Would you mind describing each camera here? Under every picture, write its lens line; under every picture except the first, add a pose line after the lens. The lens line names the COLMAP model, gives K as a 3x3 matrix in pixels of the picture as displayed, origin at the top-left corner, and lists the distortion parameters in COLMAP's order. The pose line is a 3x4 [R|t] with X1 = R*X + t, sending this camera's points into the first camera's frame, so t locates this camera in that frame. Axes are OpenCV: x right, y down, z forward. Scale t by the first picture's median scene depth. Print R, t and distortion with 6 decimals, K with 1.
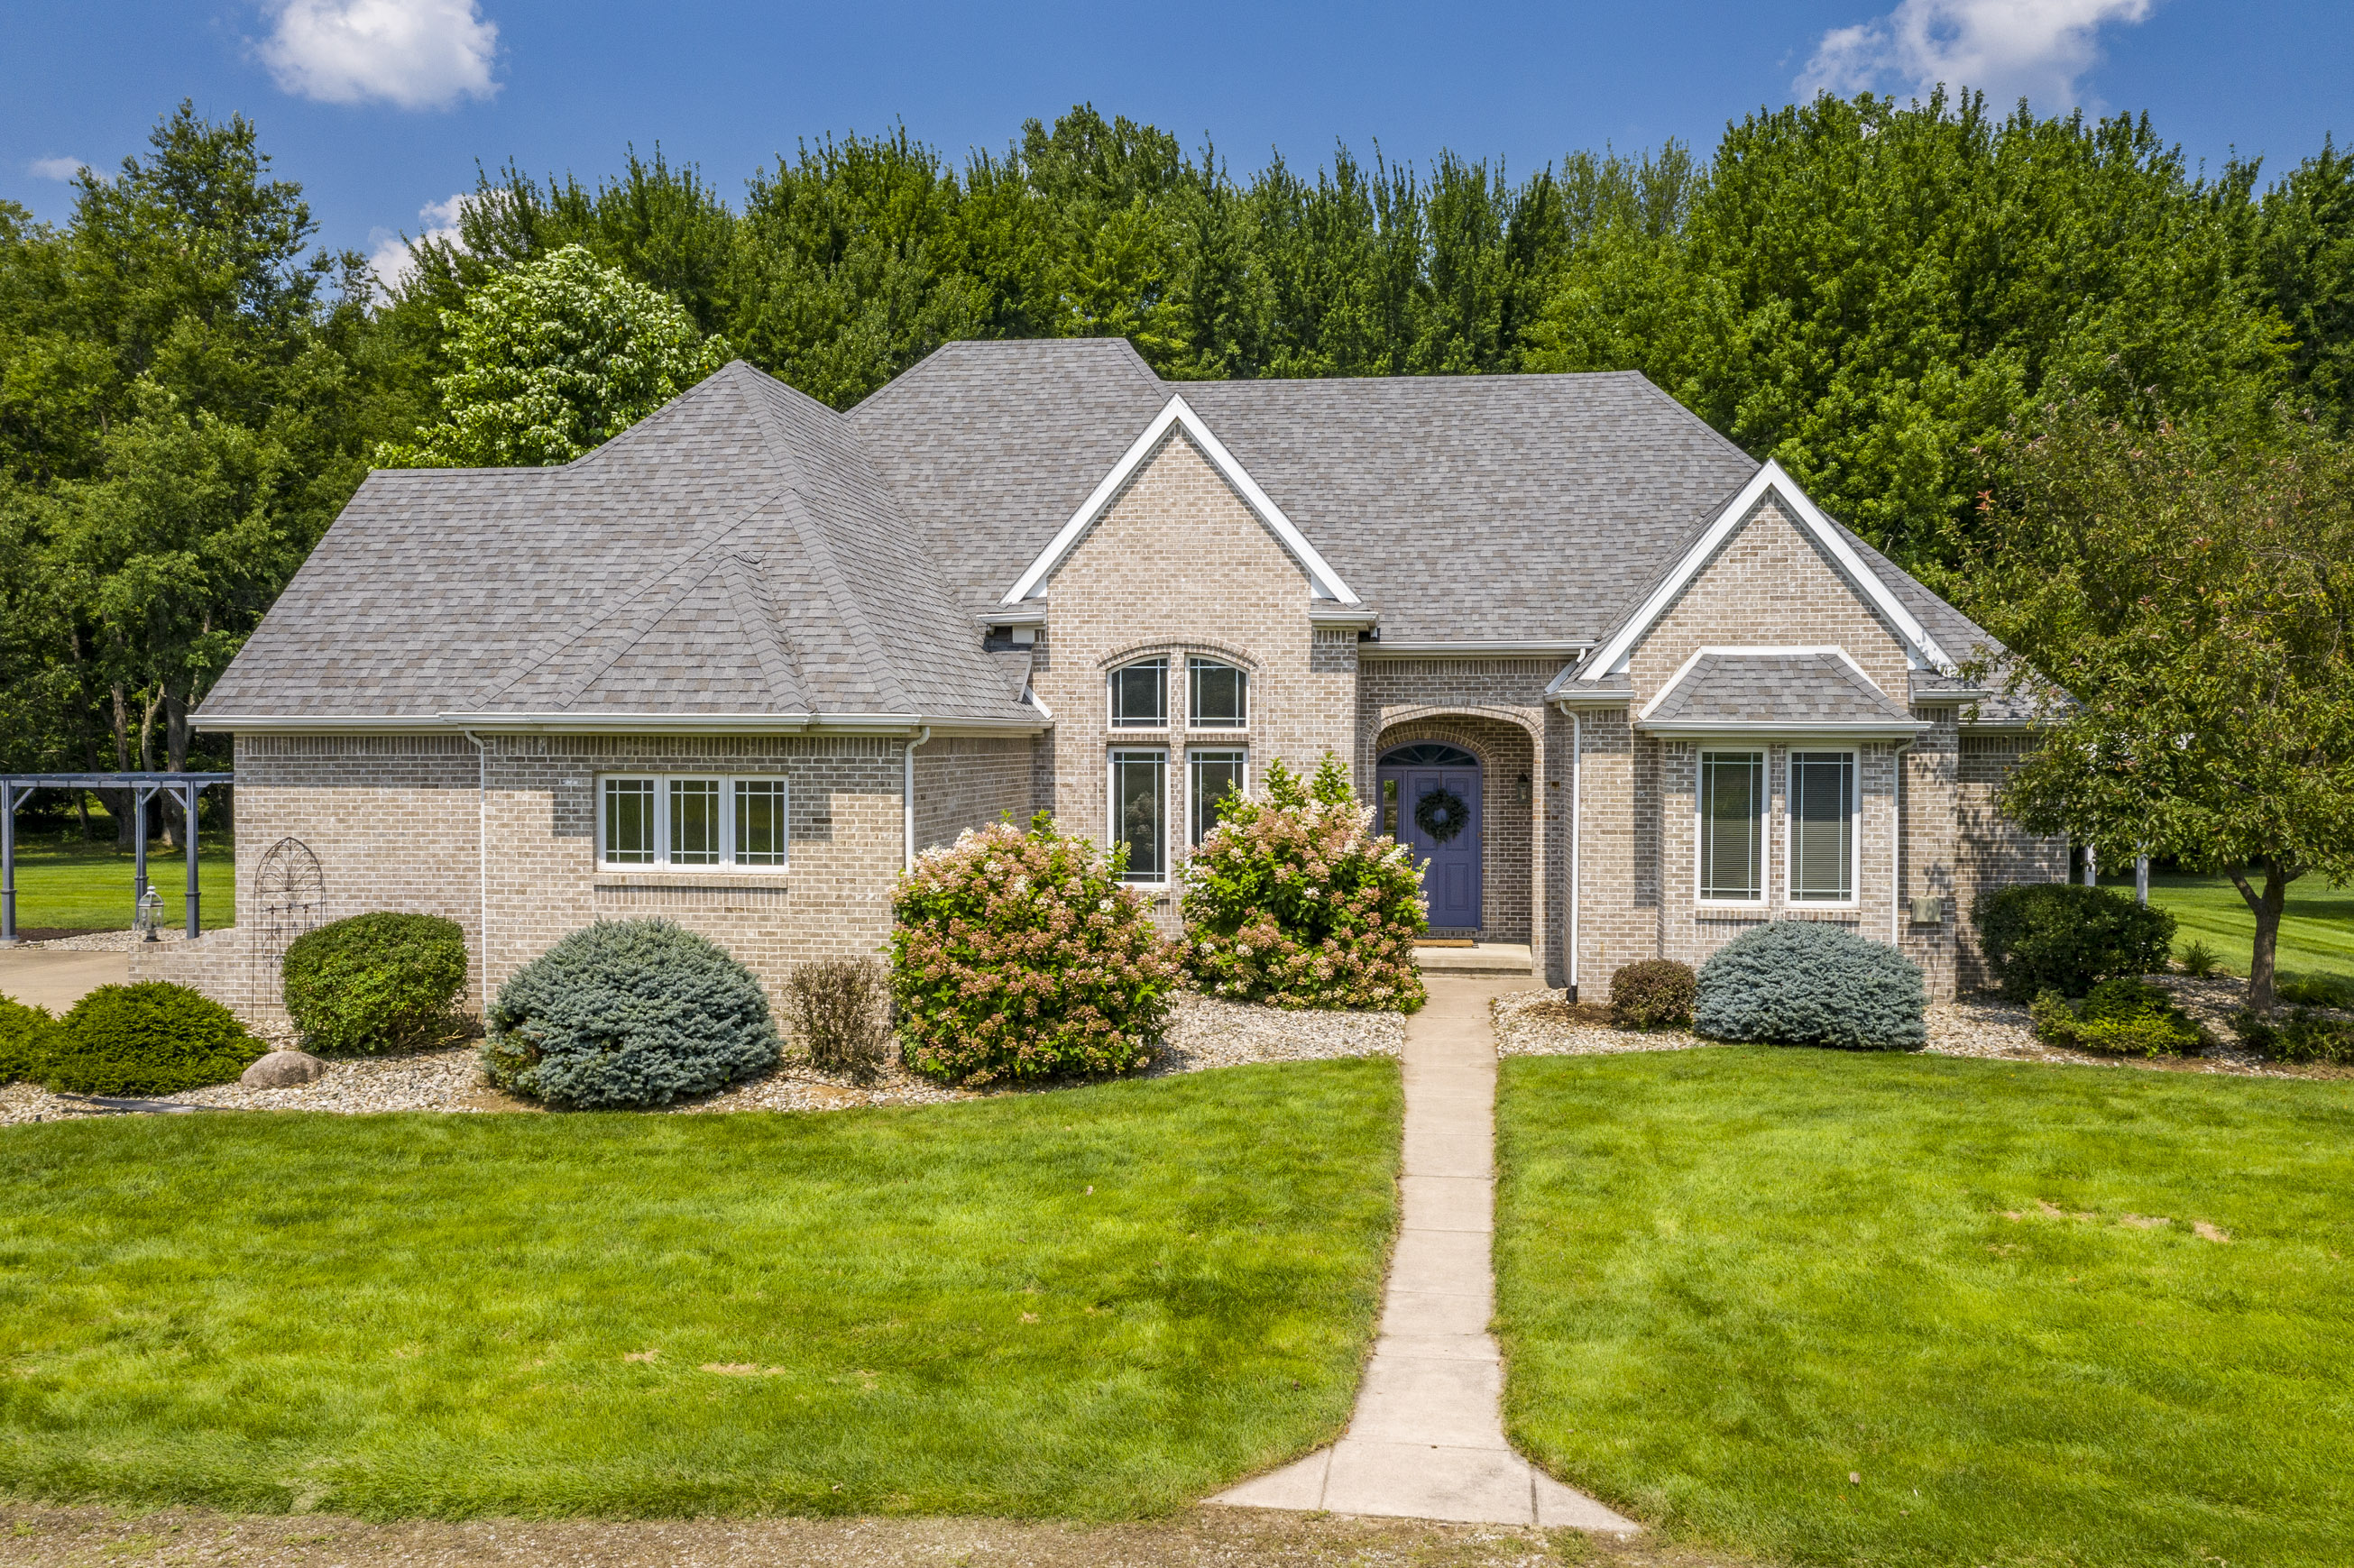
lens RADIAL K [[1893.0, 0, 1129.1], [0, 1893.0, 842.3], [0, 0, 1]] dist [0.008626, 0.003723]
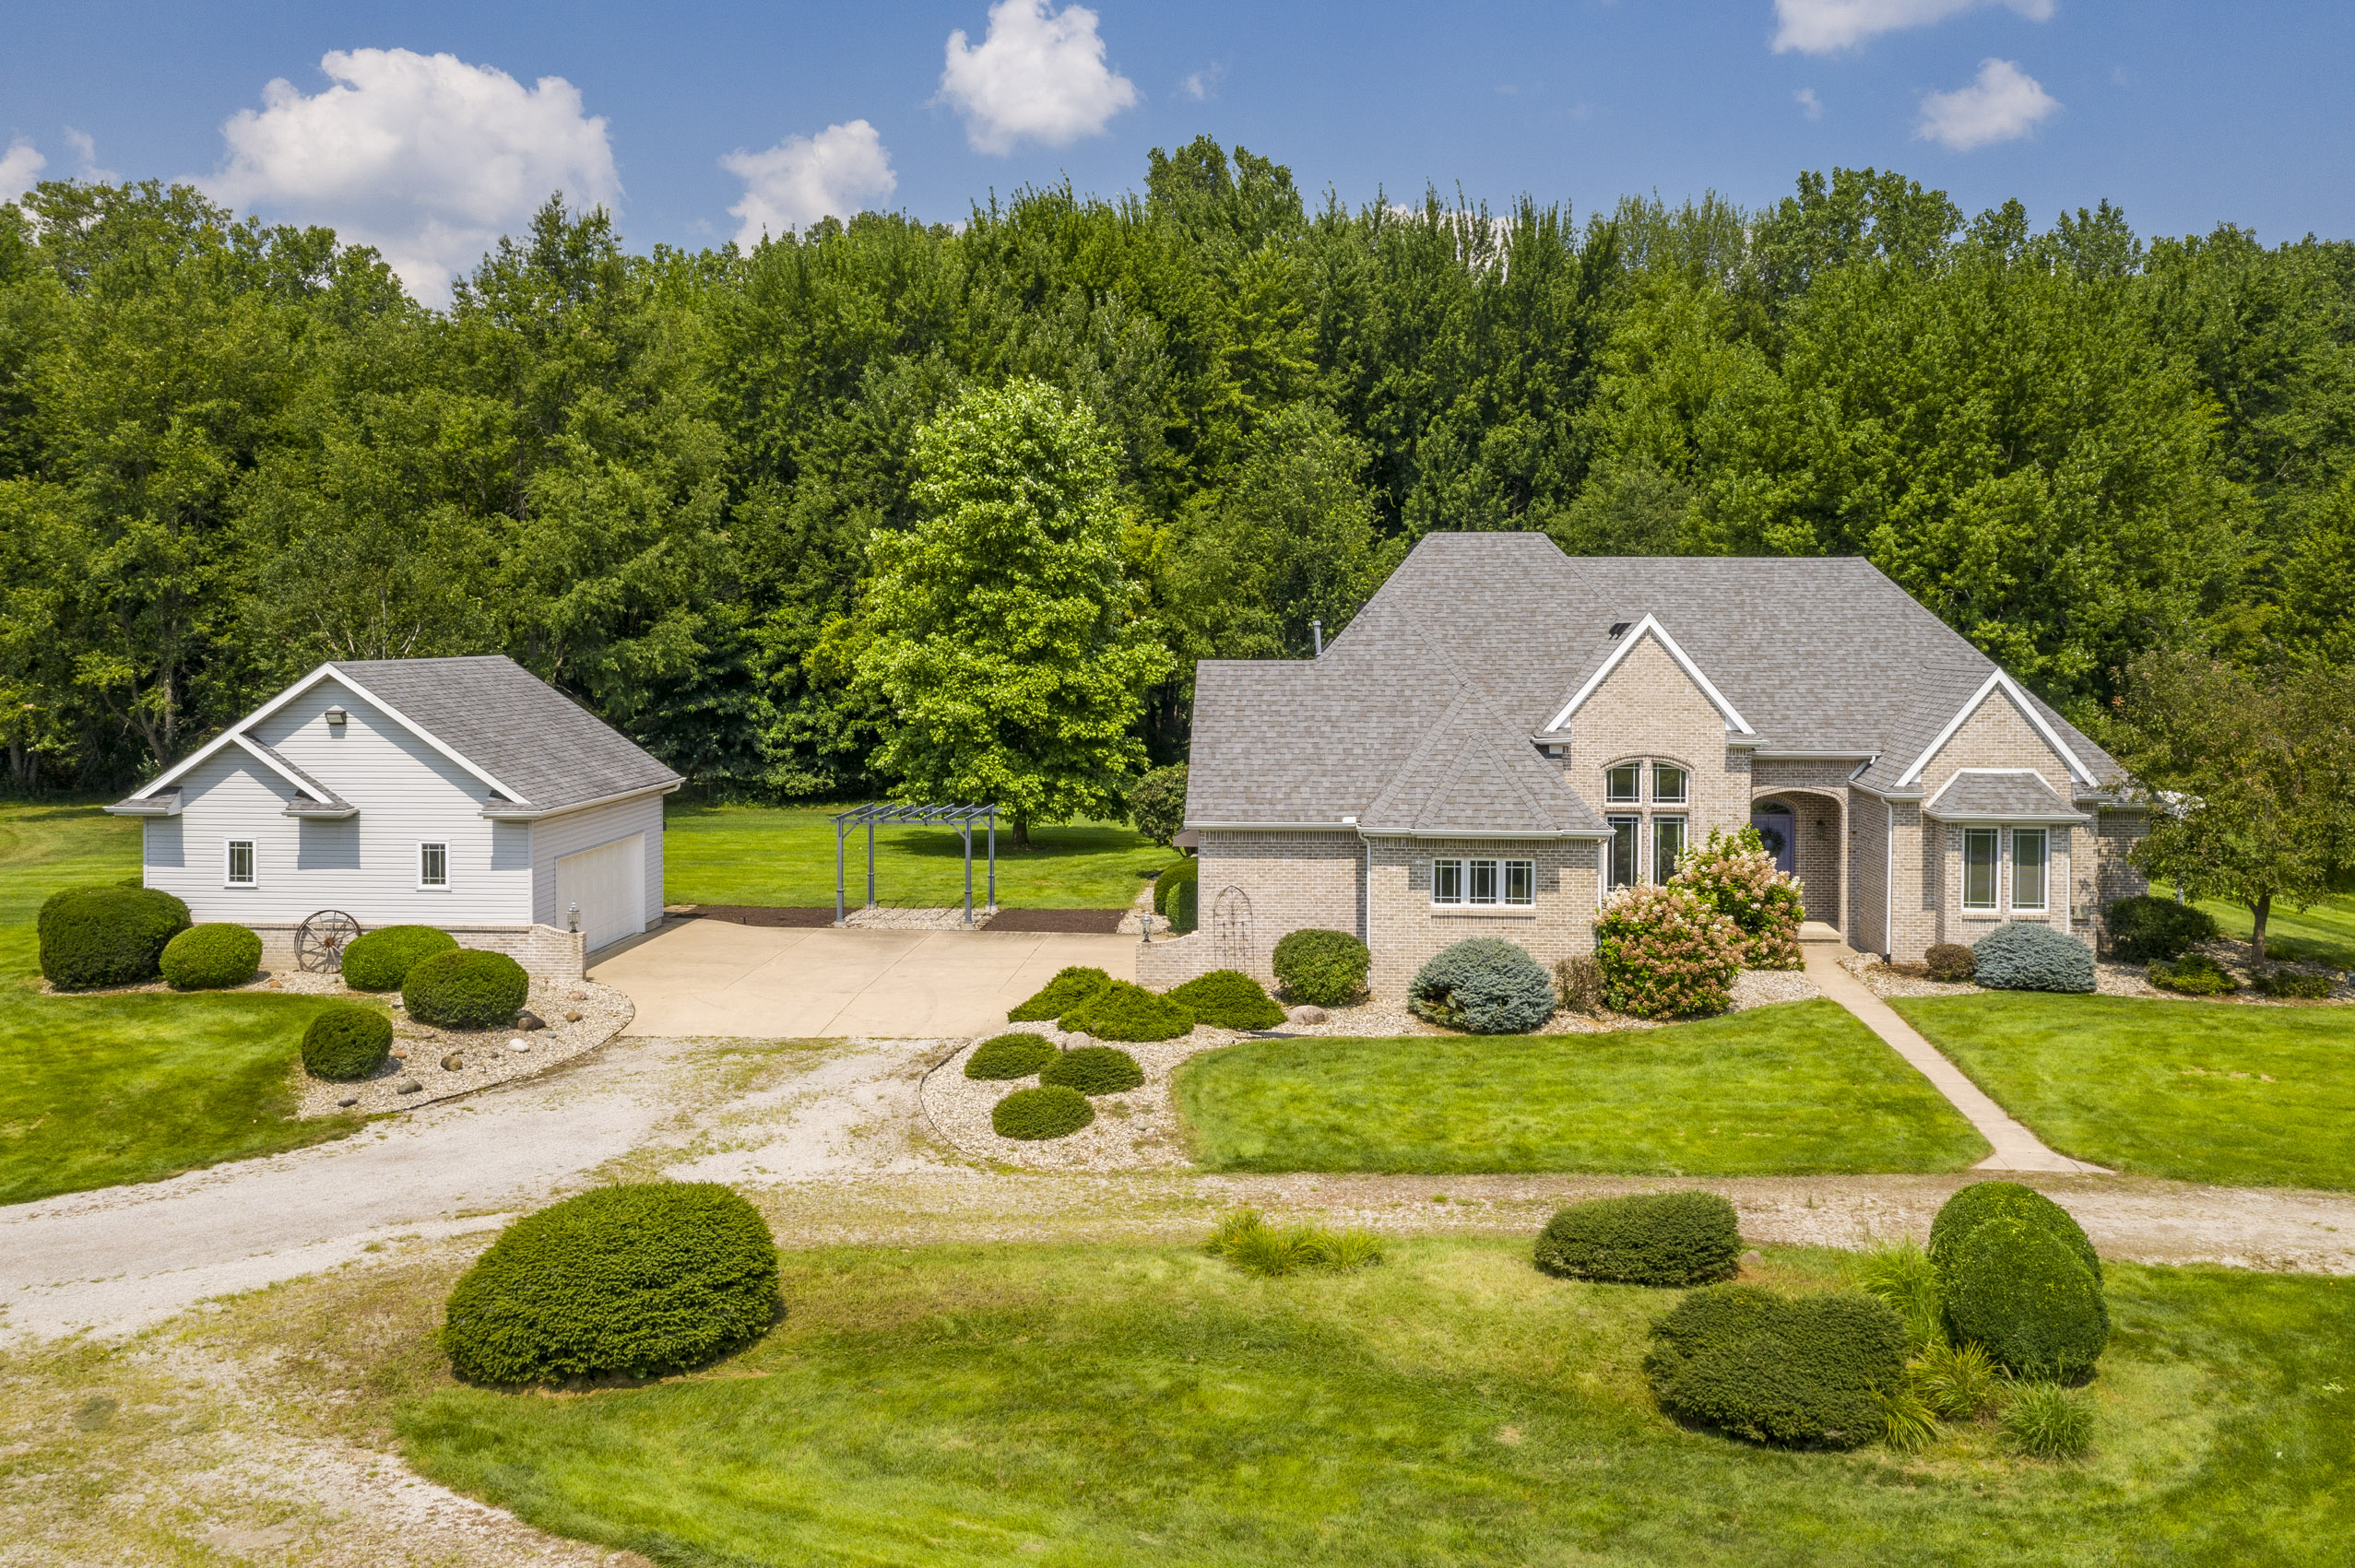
lens RADIAL K [[1906.8, 0, 1174.9], [0, 1906.8, 733.8], [0, 0, 1]] dist [0.002935, 0.008779]
pose [[0.997865, -0.003389, 0.065225, -0.529121], [0.003222, 0.999991, 0.002670, -0.132955], [-0.065233, -0.002454, 0.997867, -0.725938]]
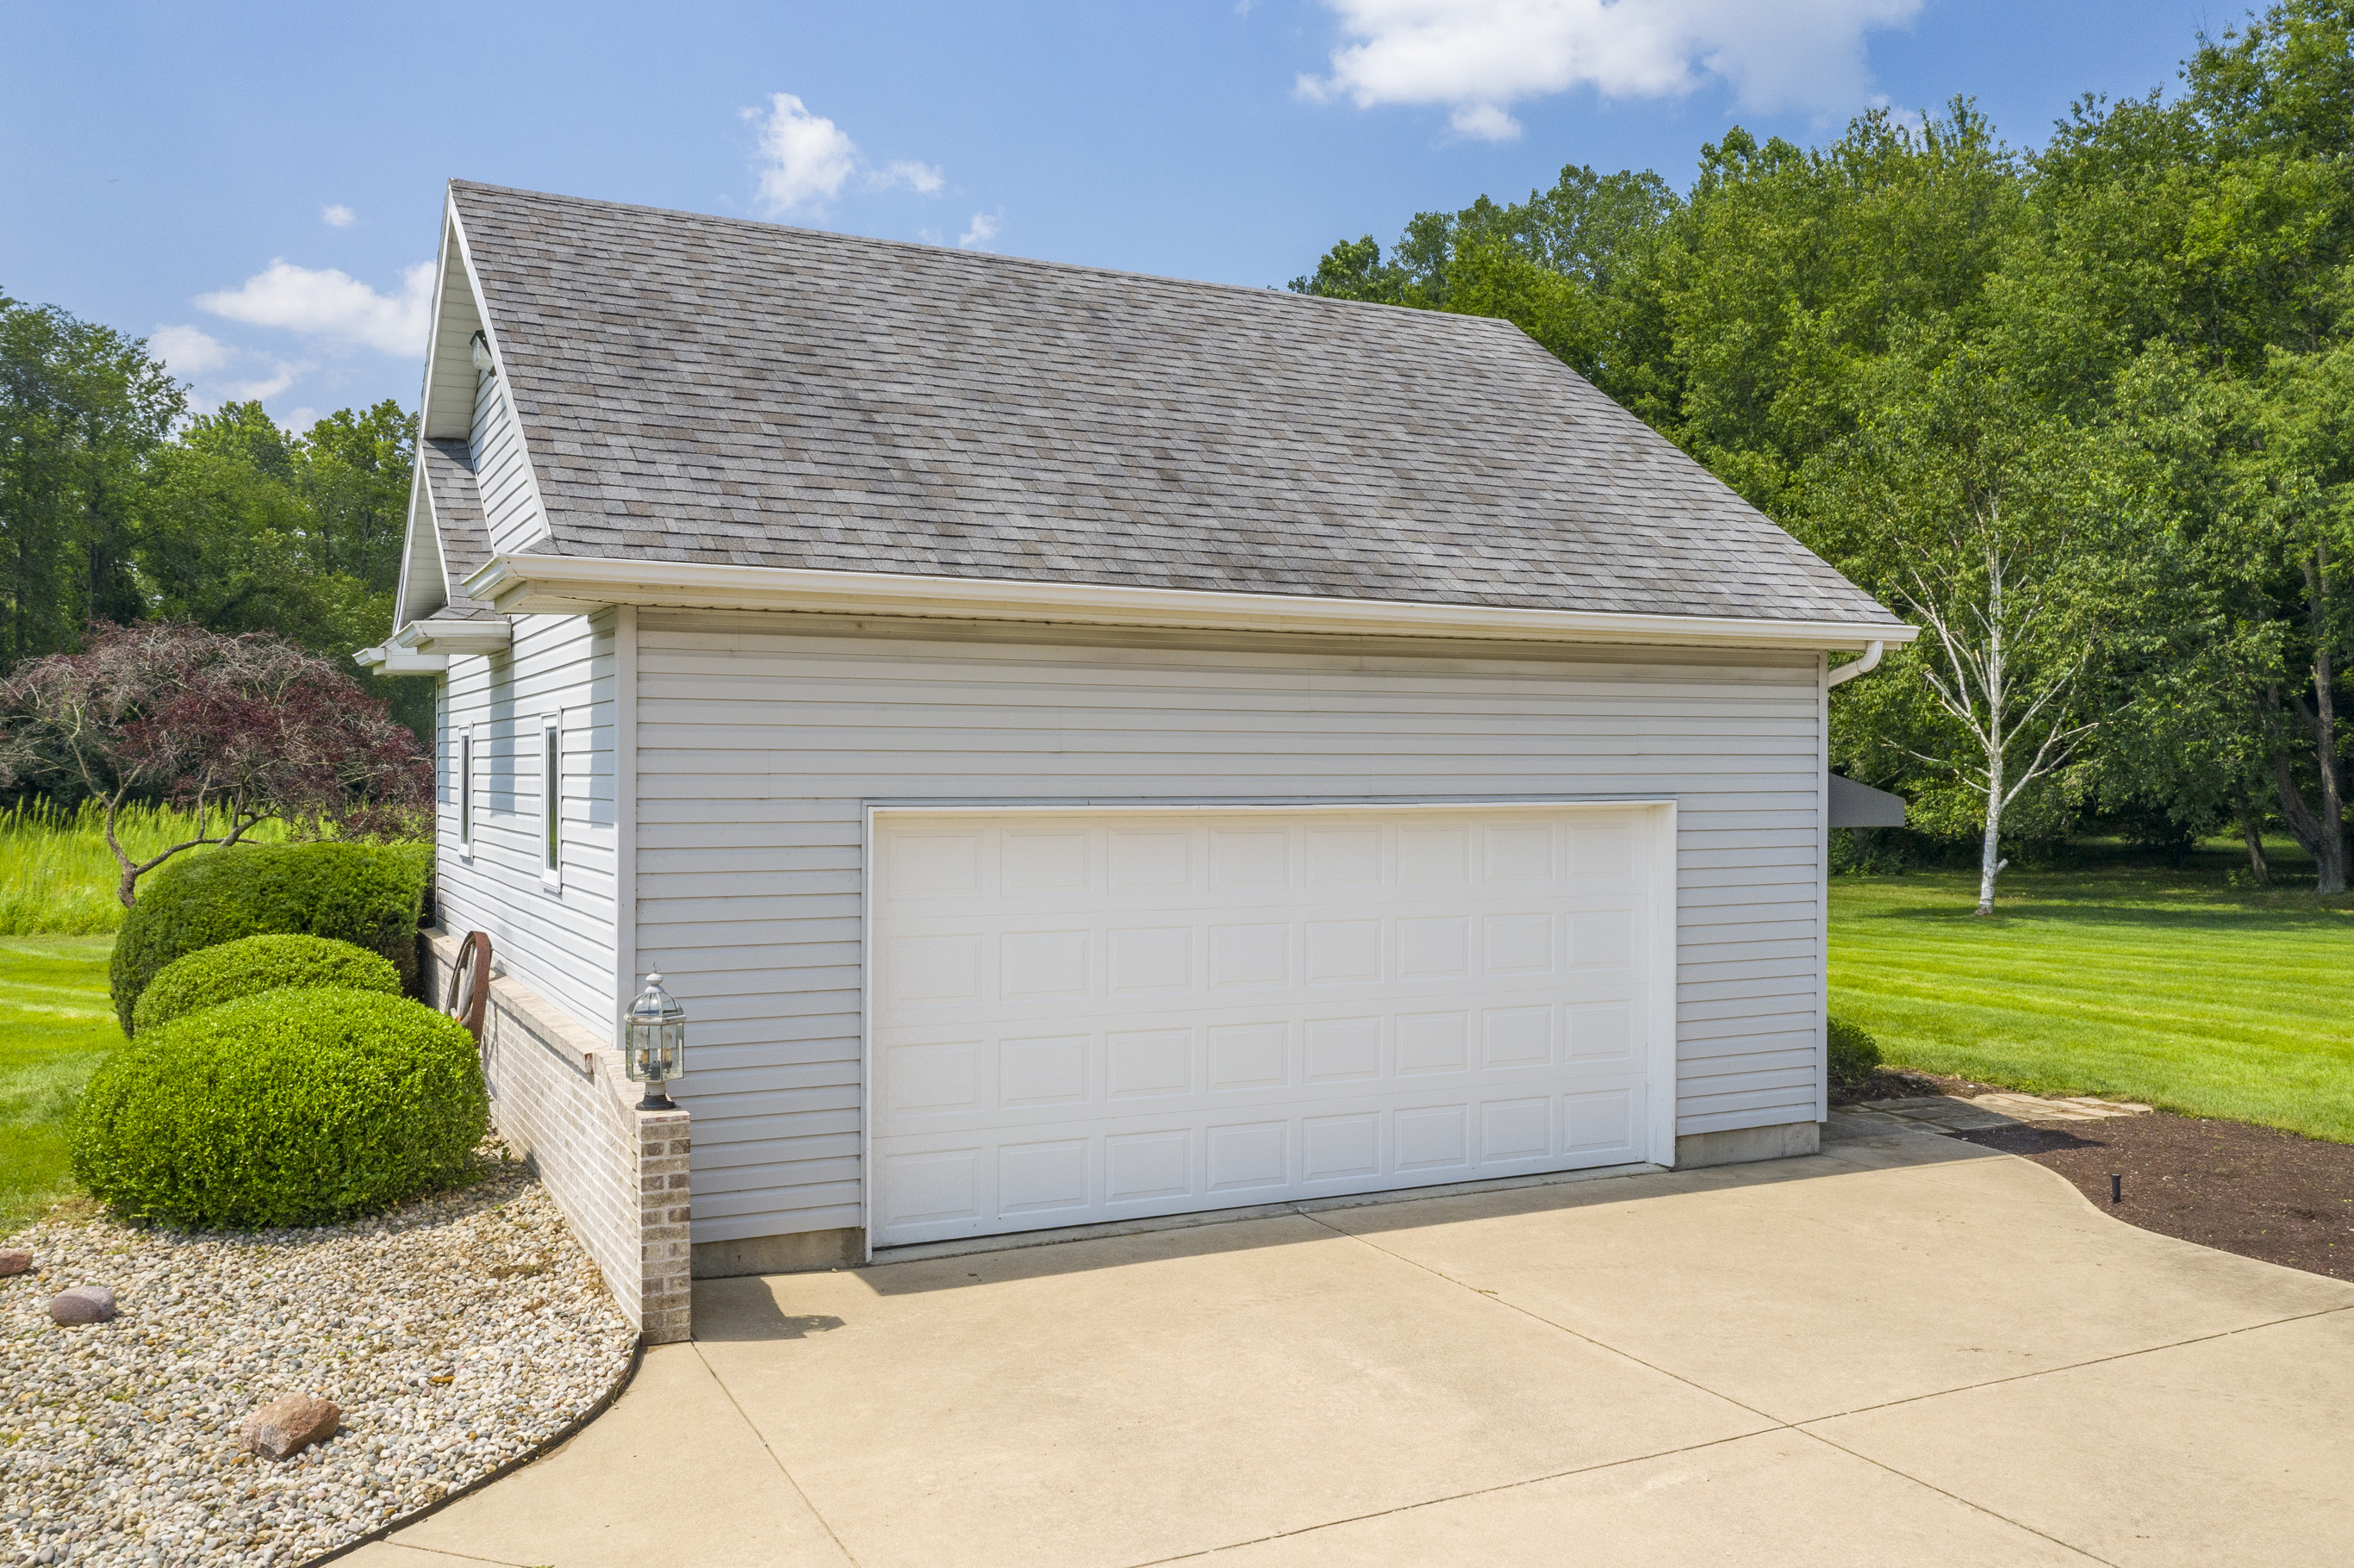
lens RADIAL K [[1934.6, 0, 1177.0], [0, 1934.6, 784.0], [0, 0, 1]] dist [0.033685, 0.003243]
pose [[0.567031, 0.000566, -0.823696, -0.560552], [-0.037120, 0.999001, -0.024866, -0.024742], [0.822860, 0.044675, 0.566485, 0.795671]]
